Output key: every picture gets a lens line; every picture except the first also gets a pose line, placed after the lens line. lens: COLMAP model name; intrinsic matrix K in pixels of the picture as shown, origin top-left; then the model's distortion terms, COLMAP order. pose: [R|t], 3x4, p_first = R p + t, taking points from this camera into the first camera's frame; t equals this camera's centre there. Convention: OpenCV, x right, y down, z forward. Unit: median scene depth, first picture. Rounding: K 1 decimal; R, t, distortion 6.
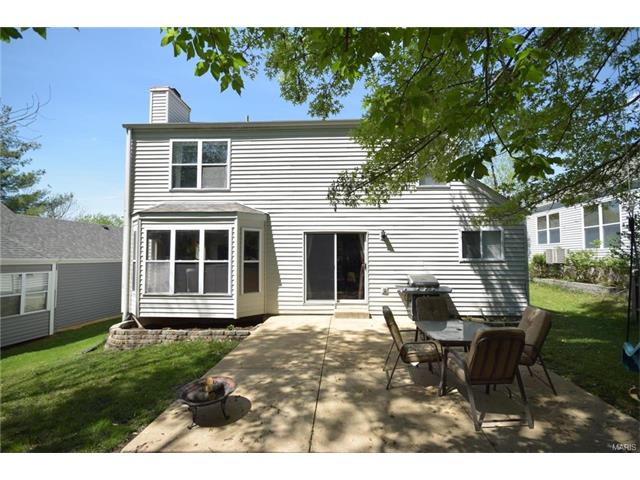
lens RADIAL K [[283.6, 0, 322.0], [0, 283.6, 242.0], [0, 0, 1]] dist [-0.002020, -0.000348]
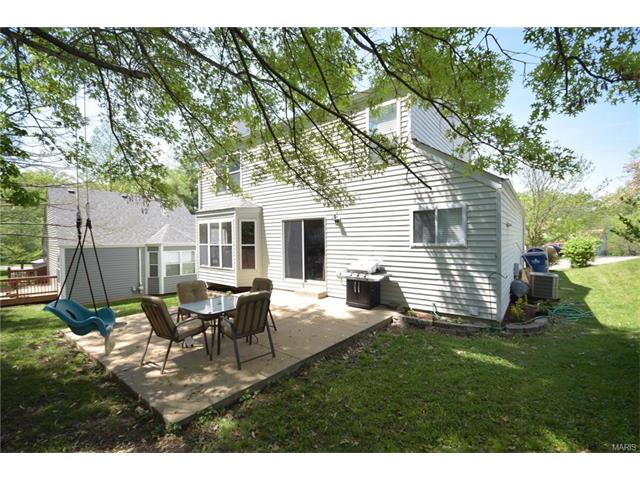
lens RADIAL K [[283.6, 0, 322.0], [0, 283.6, 242.0], [0, 0, 1]] dist [-0.002020, -0.000348]
pose [[0.813772, -0.000263, -0.581185, 0.764313], [0.036398, 0.998060, 0.050513, 0.001358], [0.580044, -0.062260, 0.812202, 0.143322]]
